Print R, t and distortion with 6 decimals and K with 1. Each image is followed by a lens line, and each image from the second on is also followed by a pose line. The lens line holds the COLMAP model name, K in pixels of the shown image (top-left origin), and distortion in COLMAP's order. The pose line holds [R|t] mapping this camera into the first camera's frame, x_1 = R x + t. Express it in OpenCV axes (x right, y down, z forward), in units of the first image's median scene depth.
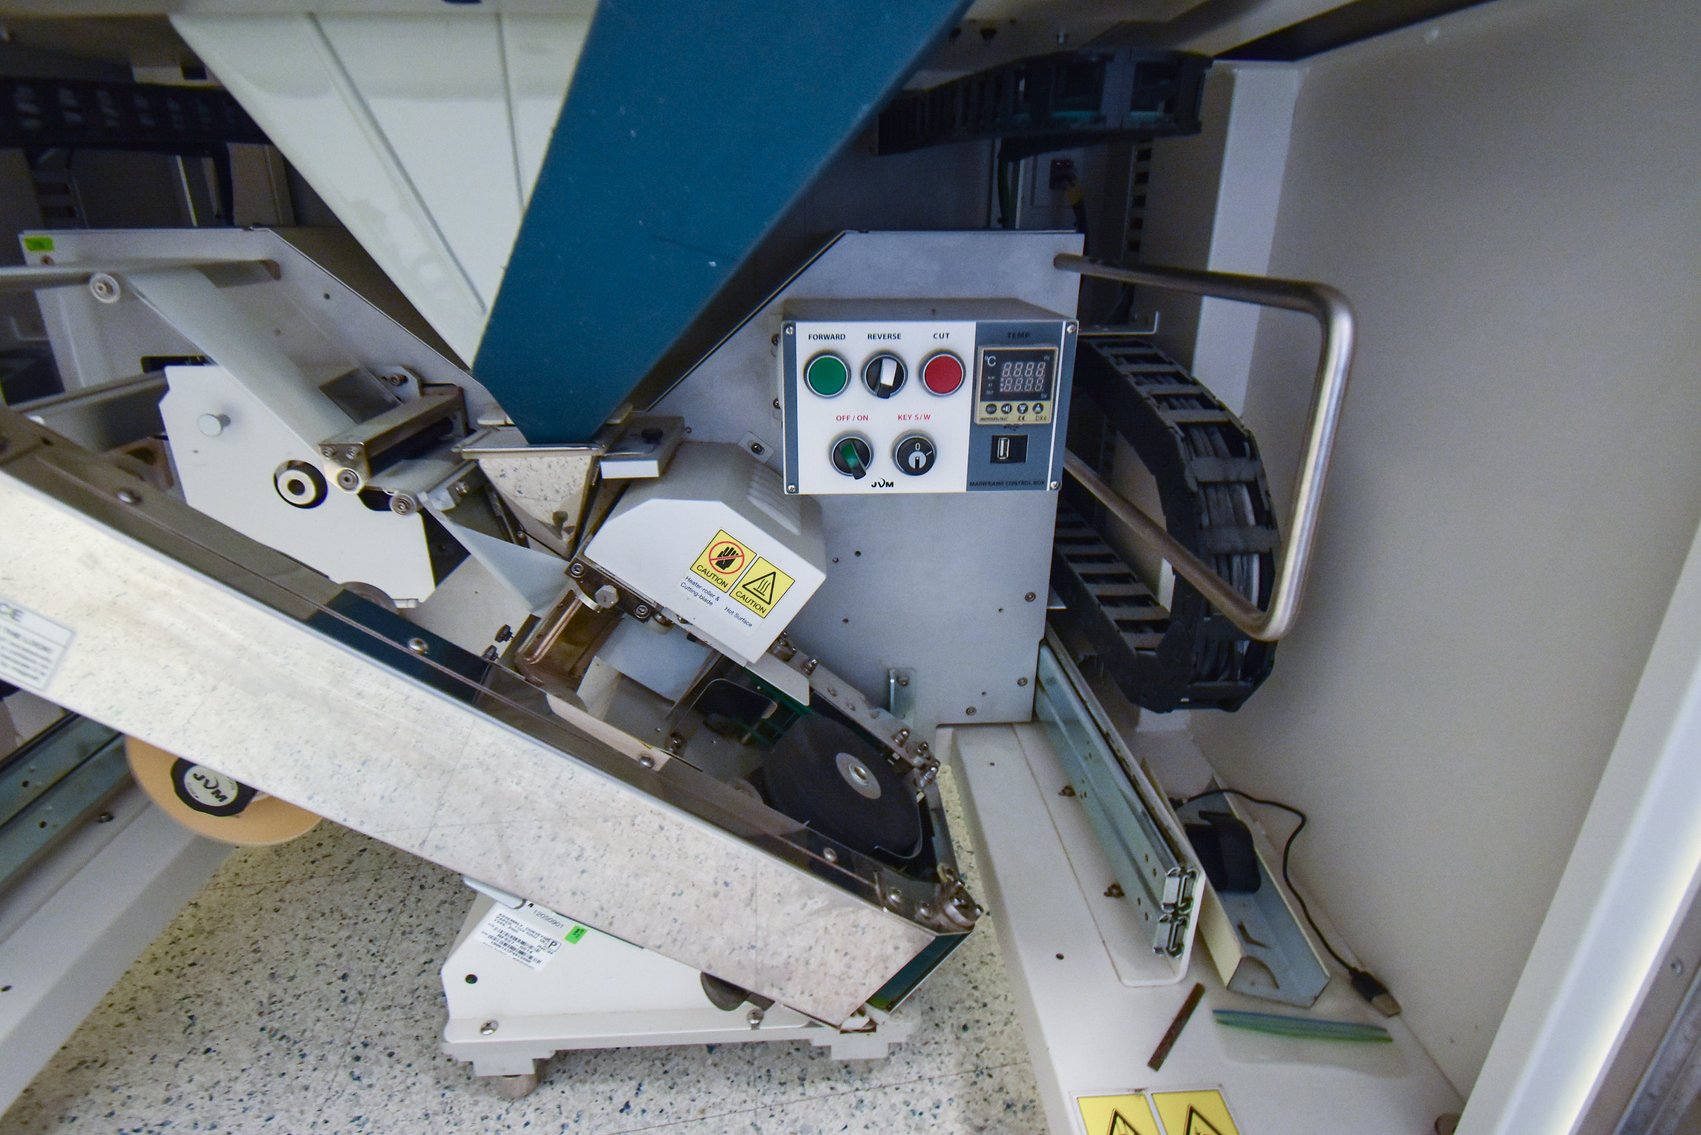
lens RADIAL K [[735.1, 0, 847.3], [0, 735.1, 539.8], [0, 0, 1]] dist [0.007353, -0.008949]
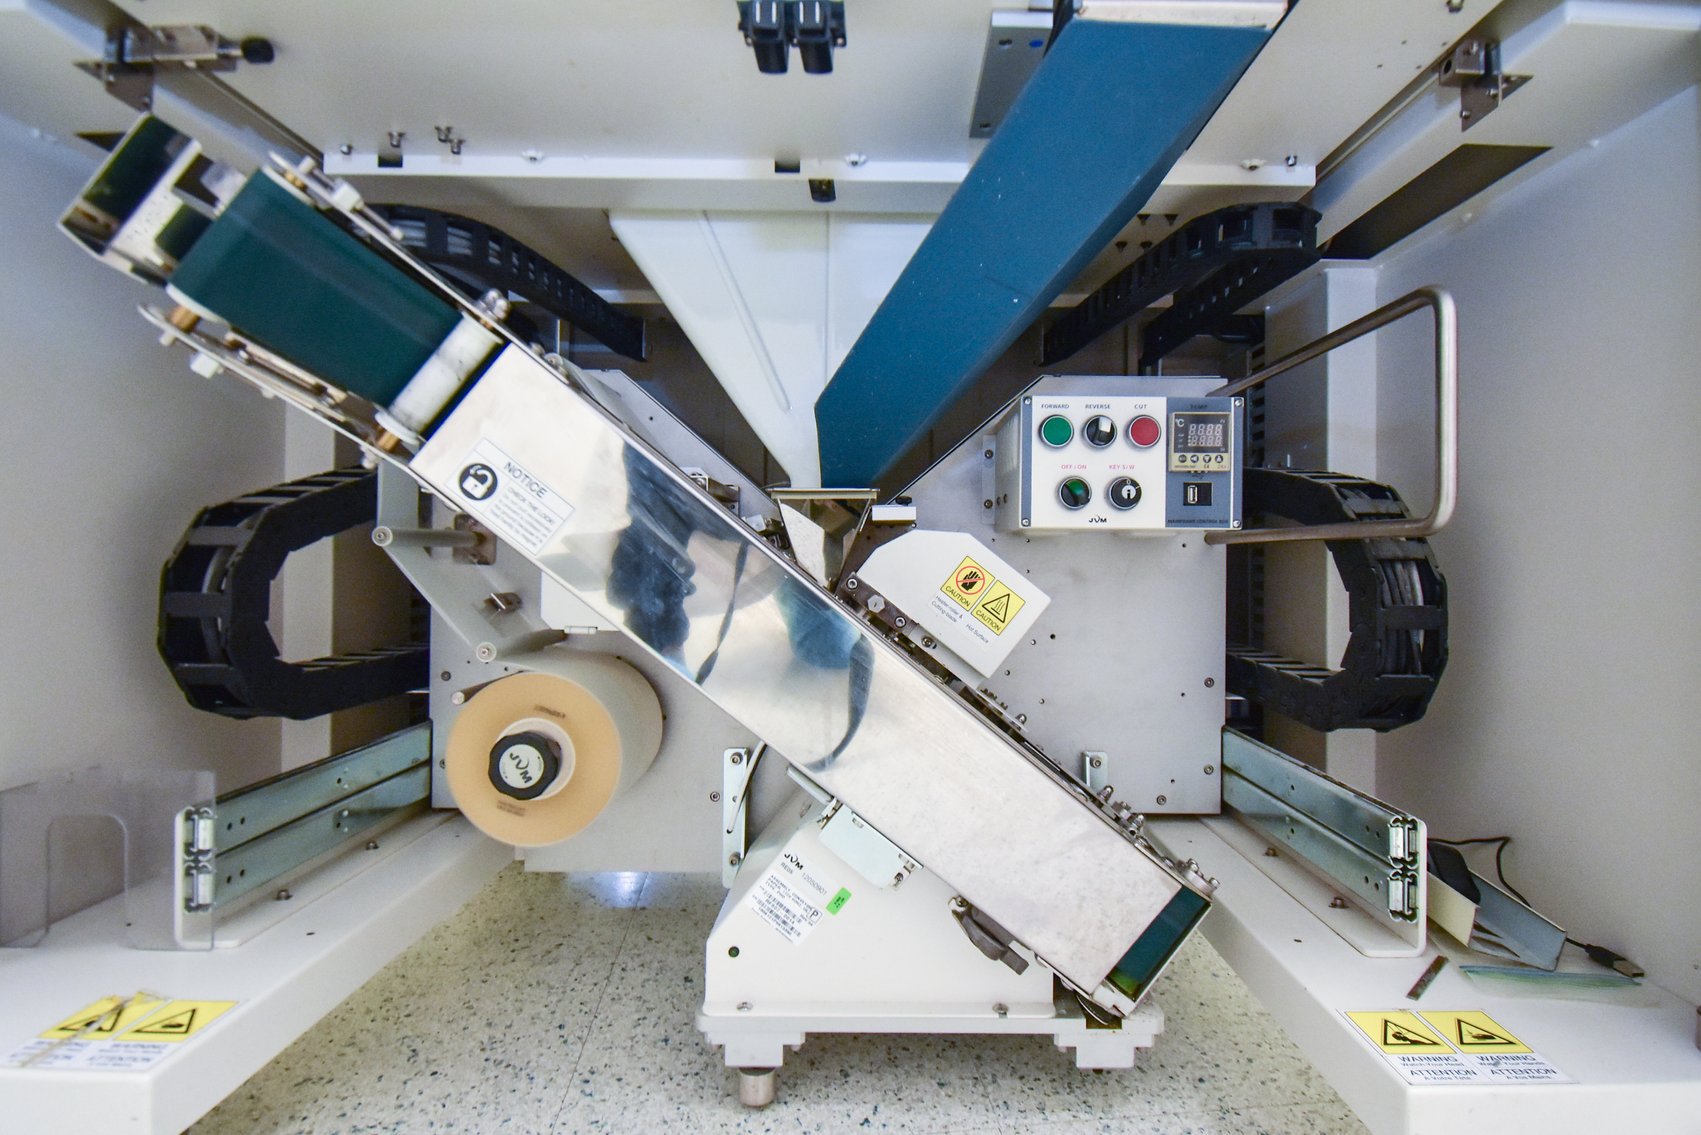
lens RADIAL K [[735.1, 0, 932.3], [0, 735.1, 560.5], [0, 0, 1]] dist [0.007353, -0.008949]
pose [[0.999360, 0.004208, -0.035521, -0.184634], [-0.015715, 0.943739, -0.330317, 0.397708], [0.032132, 0.330664, 0.943202, -0.165449]]
